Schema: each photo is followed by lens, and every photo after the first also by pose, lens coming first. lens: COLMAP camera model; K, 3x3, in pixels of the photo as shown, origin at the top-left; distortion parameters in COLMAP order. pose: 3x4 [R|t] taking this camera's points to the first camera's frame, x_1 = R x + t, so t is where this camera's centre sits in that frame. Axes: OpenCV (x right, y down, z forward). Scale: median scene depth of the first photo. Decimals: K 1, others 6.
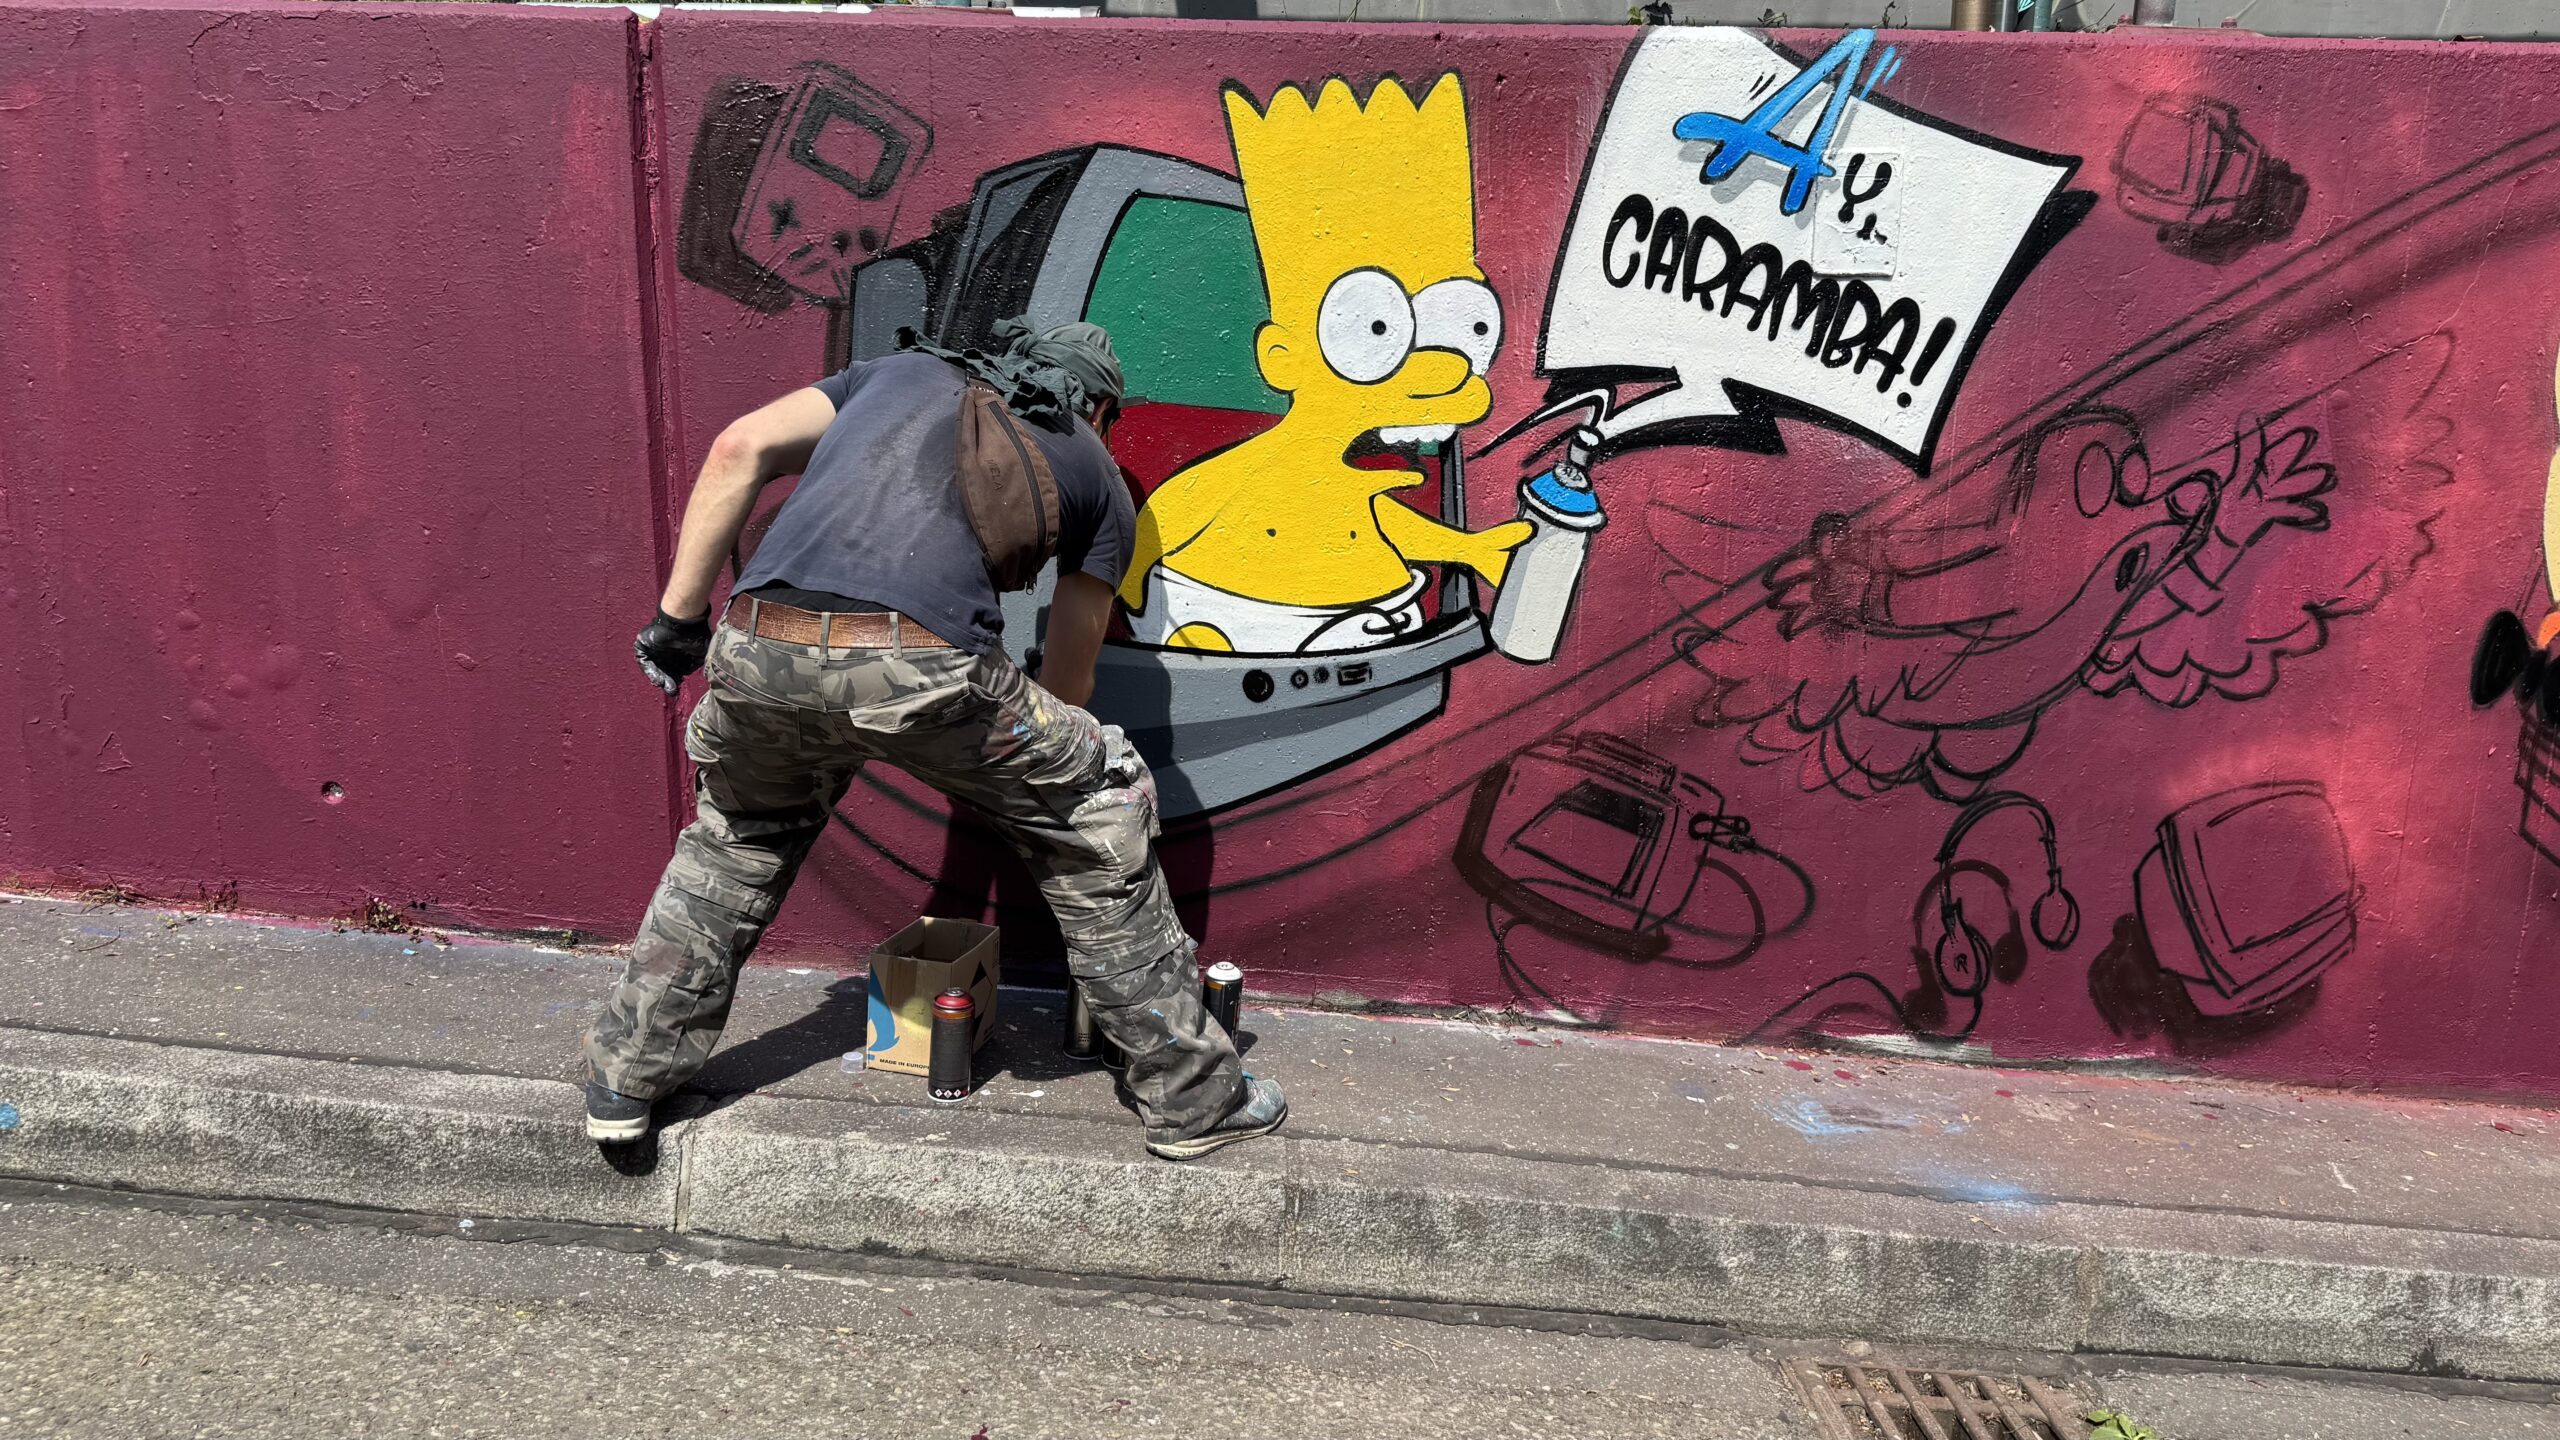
lens RADIAL K [[1771.8, 0, 1260.9], [0, 1771.8, 724.1], [0, 0, 1]] dist [0.066321, -0.076818]
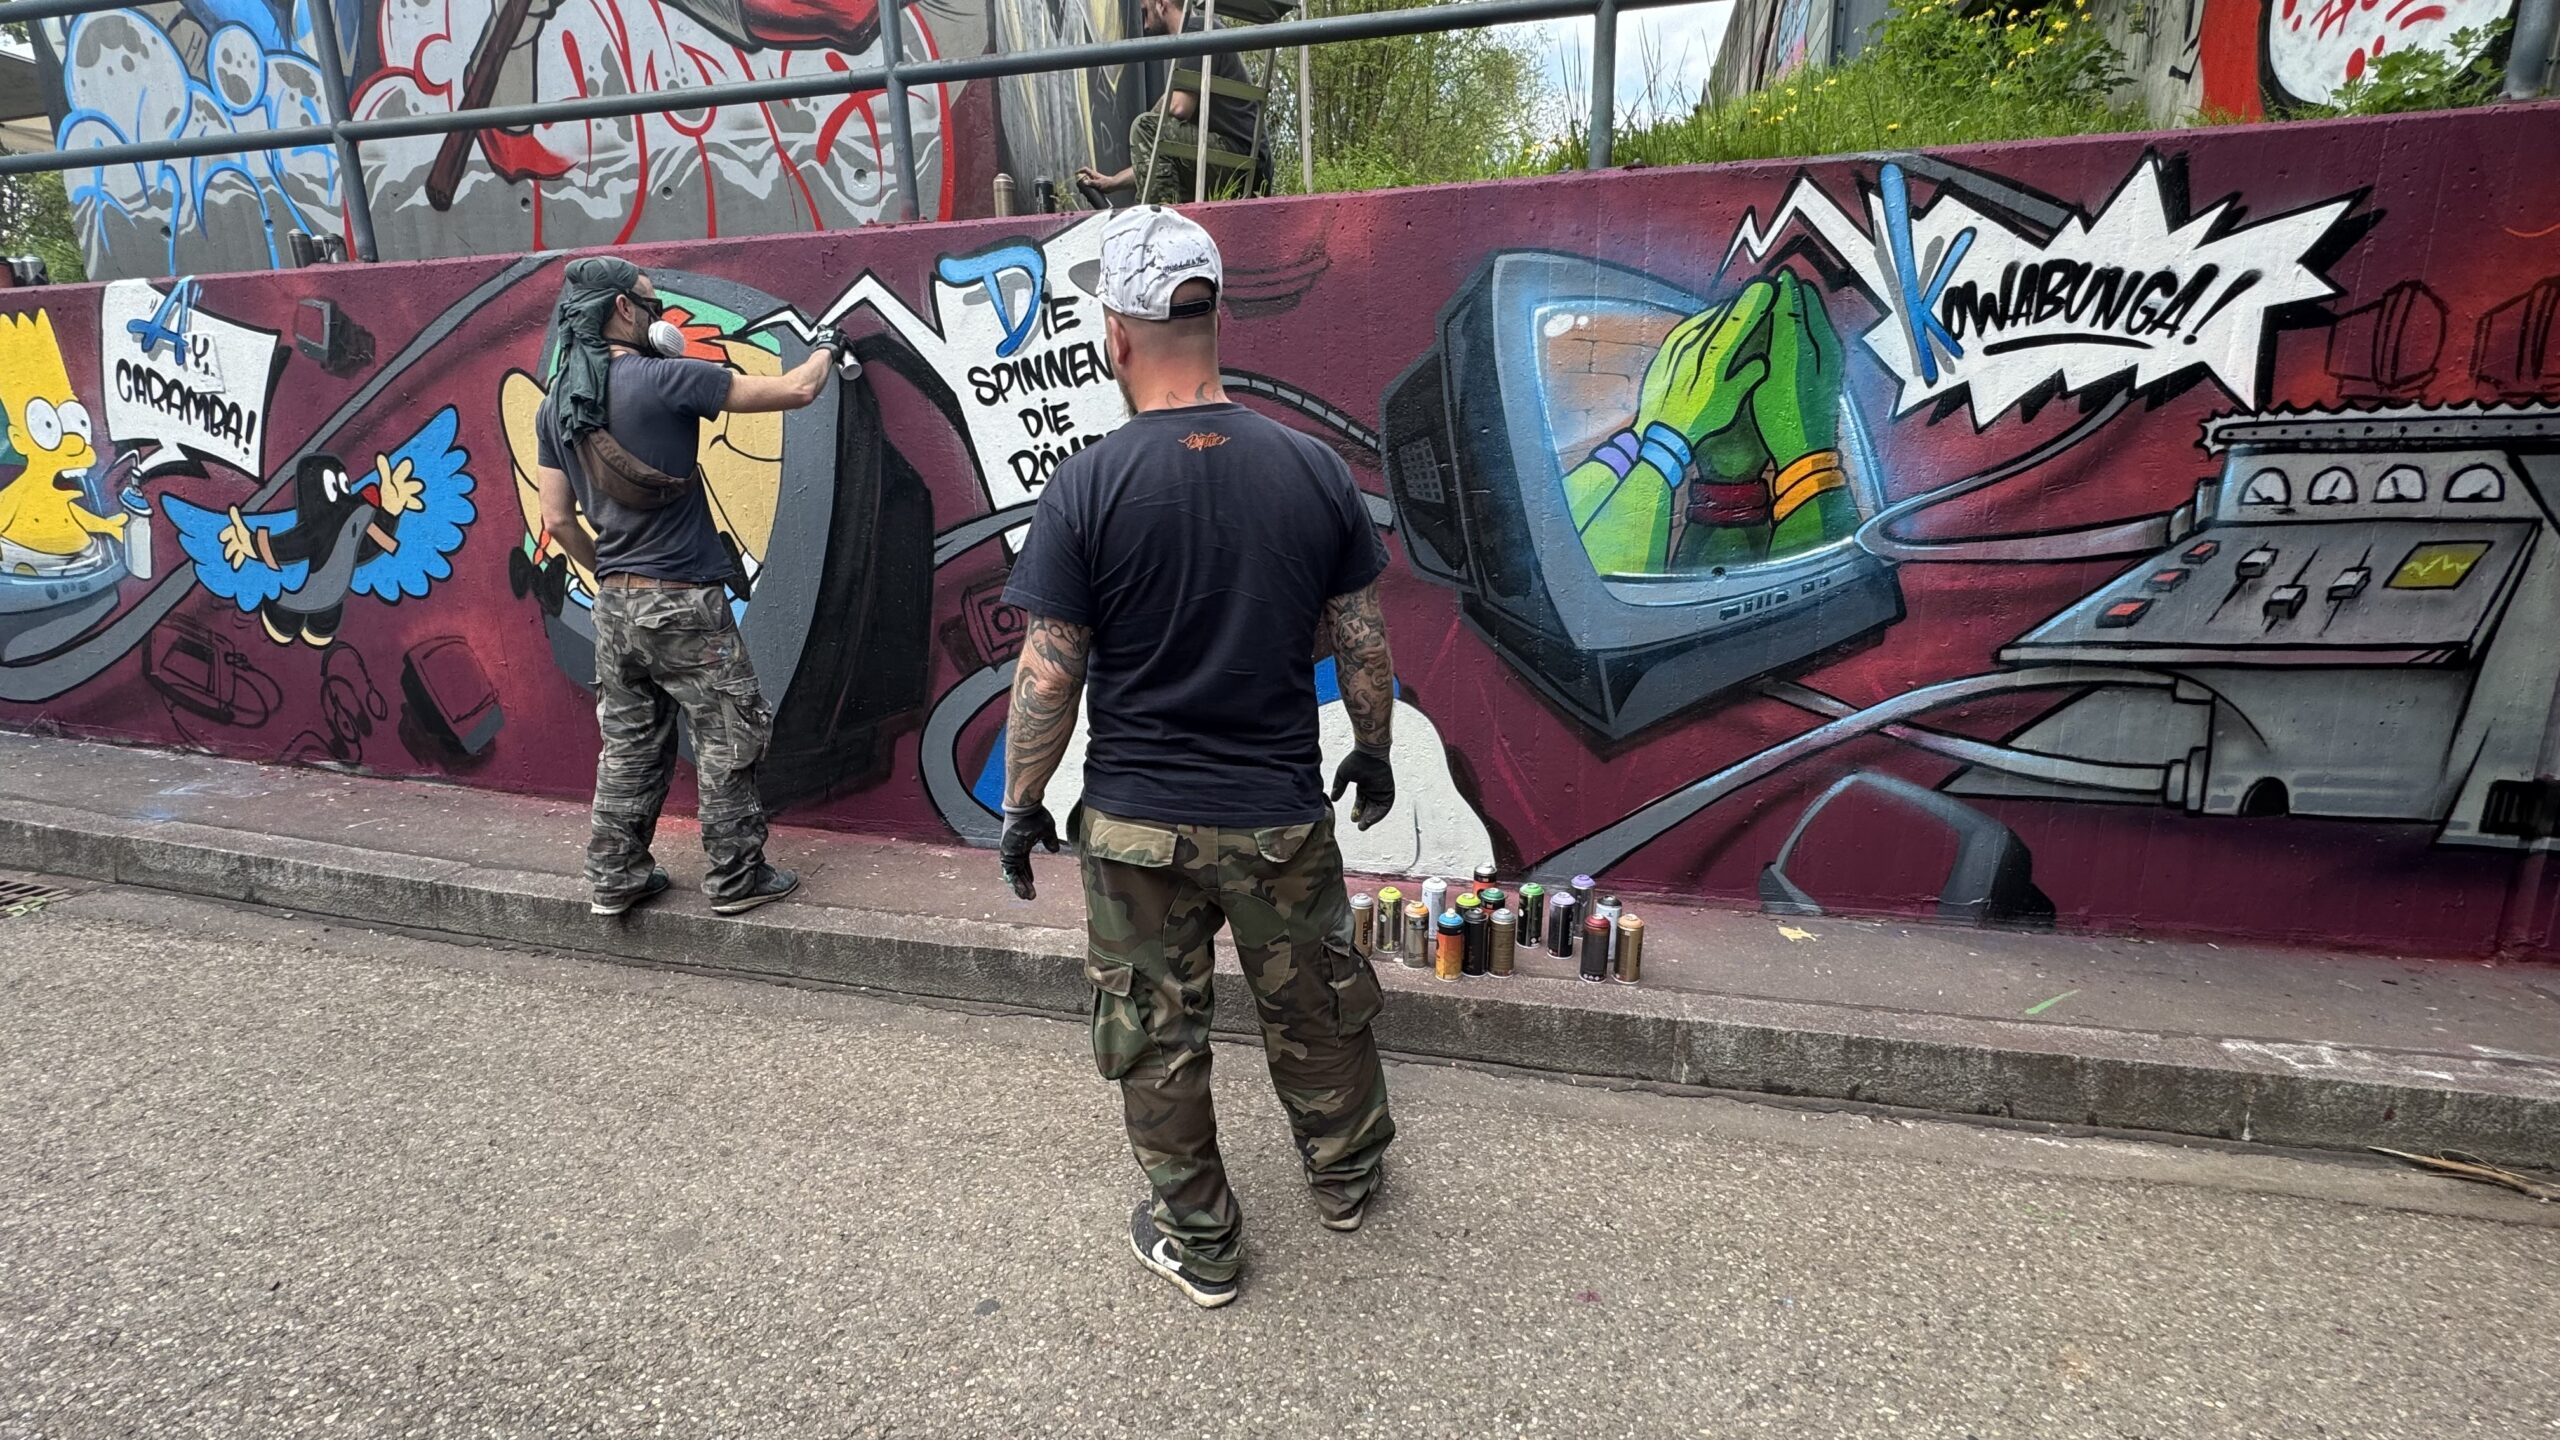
lens RADIAL K [[1071.8, 0, 1284.9], [0, 1071.8, 709.7], [0, 0, 1]] dist [-0.001862, 0.000319]
pose [[0.978907, 0.013324, -0.203872, 1.839093], [-0.010150, 0.999811, 0.016605, 0.090062], [0.204054, -0.014185, 0.978857, 0.017511]]
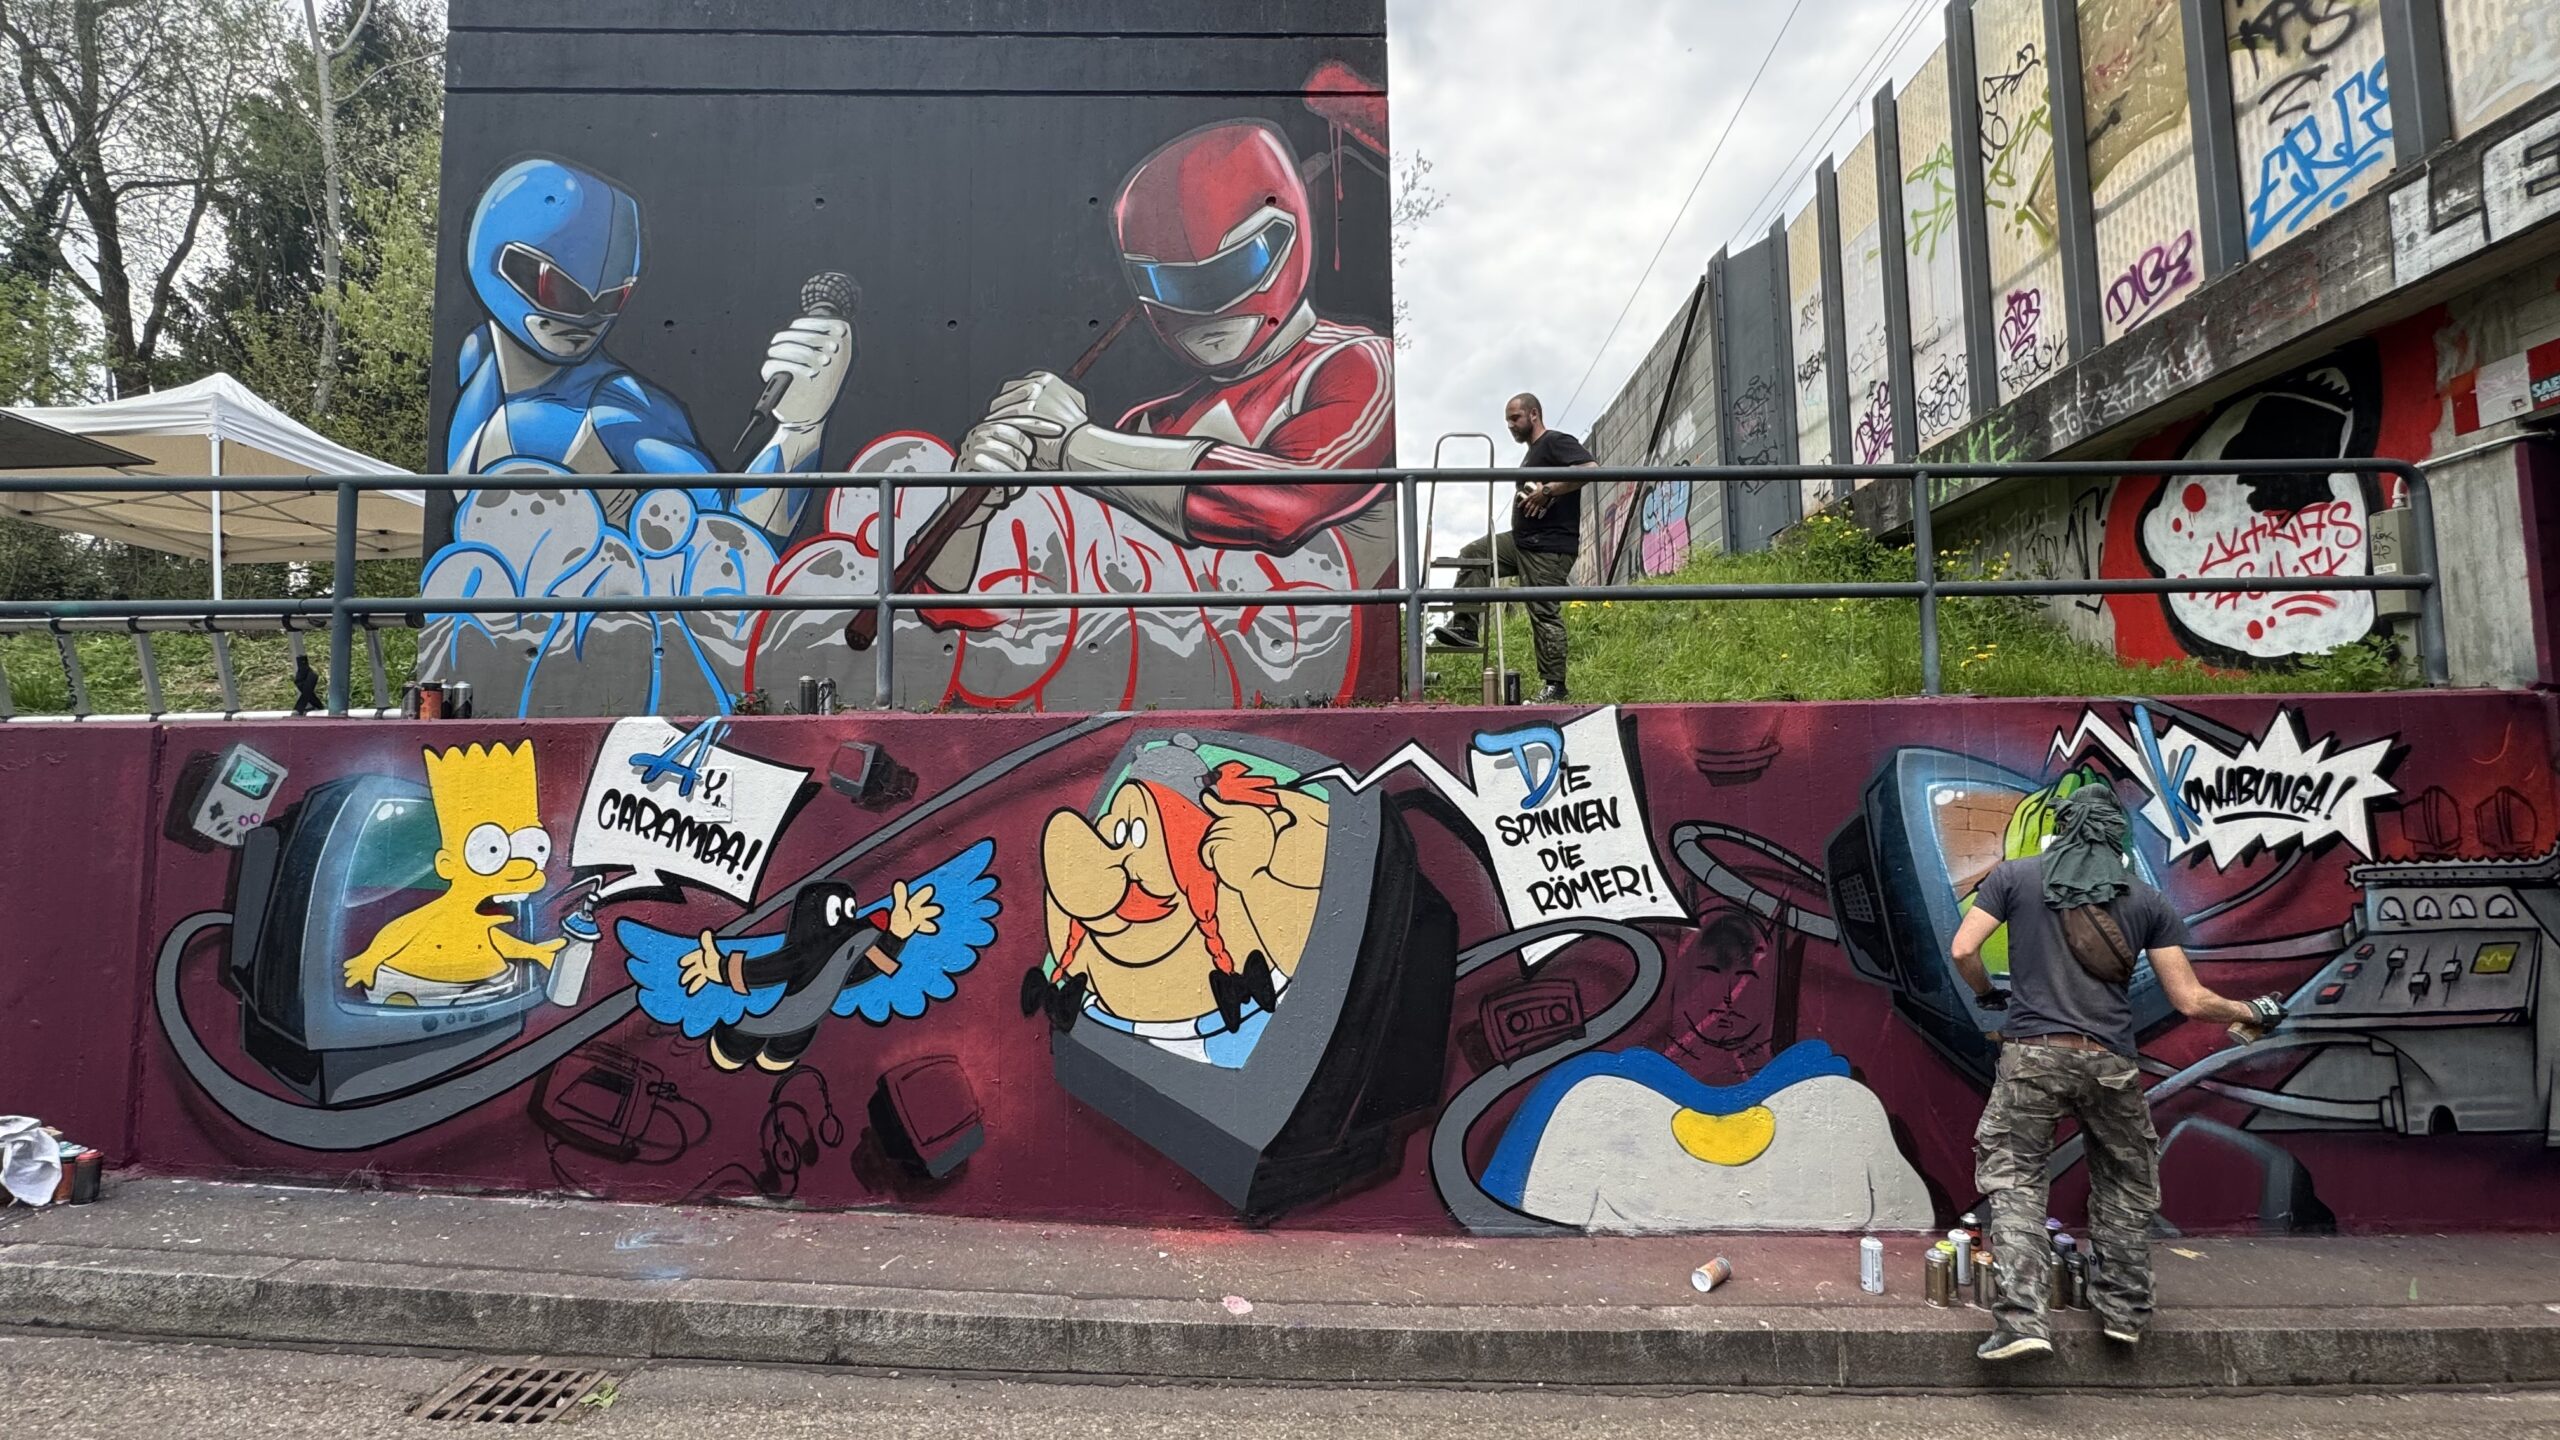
lens RADIAL K [[1071.8, 0, 1272.9], [0, 1071.8, 723.4], [0, 0, 1]] dist [-0.001862, 0.000319]
pose [[0.999390, -0.025907, 0.023432, 0.993760], [0.031370, 0.960711, -0.275773, 0.017691], [-0.015367, 0.276340, 0.960937, -0.311112]]
